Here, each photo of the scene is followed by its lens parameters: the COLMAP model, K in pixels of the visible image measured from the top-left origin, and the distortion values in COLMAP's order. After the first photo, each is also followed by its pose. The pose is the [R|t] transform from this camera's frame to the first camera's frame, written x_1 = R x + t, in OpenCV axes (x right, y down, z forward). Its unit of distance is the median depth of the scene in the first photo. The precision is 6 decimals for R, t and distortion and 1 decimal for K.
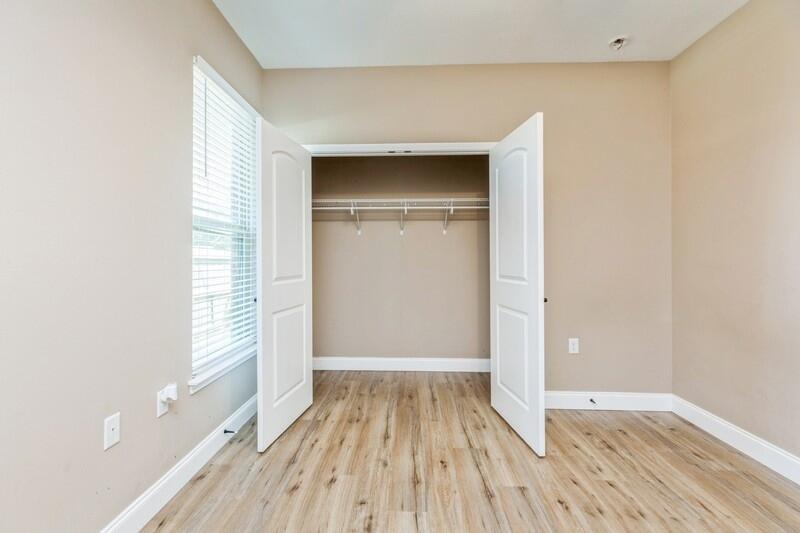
lens RADIAL K [[368.6, 0, 393.2], [0, 368.6, 253.0], [0, 0, 1]] dist [0.010890, -0.003705]
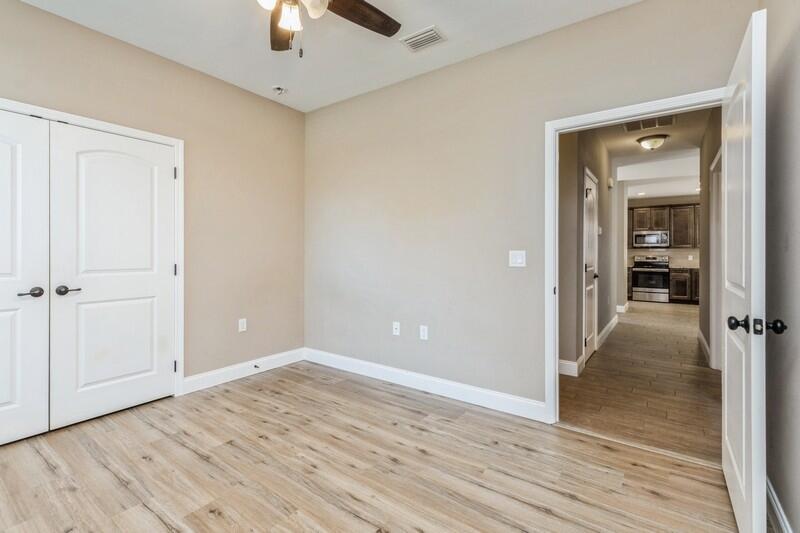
lens RADIAL K [[368.6, 0, 391.9], [0, 368.6, 252.1], [0, 0, 1]] dist [0.010890, -0.003705]
pose [[0.565487, 0.000407, 0.824757, -0.312082], [-0.012018, 0.999898, 0.007746, -0.001461], [-0.824670, -0.014292, 0.565434, -0.101235]]
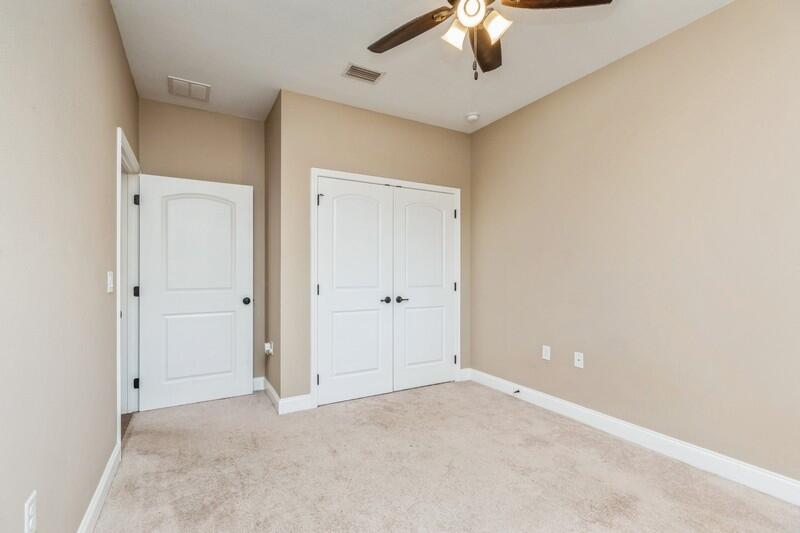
lens RADIAL K [[368.6, 0, 402.7], [0, 368.6, 270.5], [0, 0, 1]] dist [0.010890, -0.003705]
pose [[0.858849, 0.005981, 0.512195, -0.798091], [-0.009503, 0.999946, 0.004258, -0.001268], [-0.512141, -0.008524, 0.858859, -0.087288]]
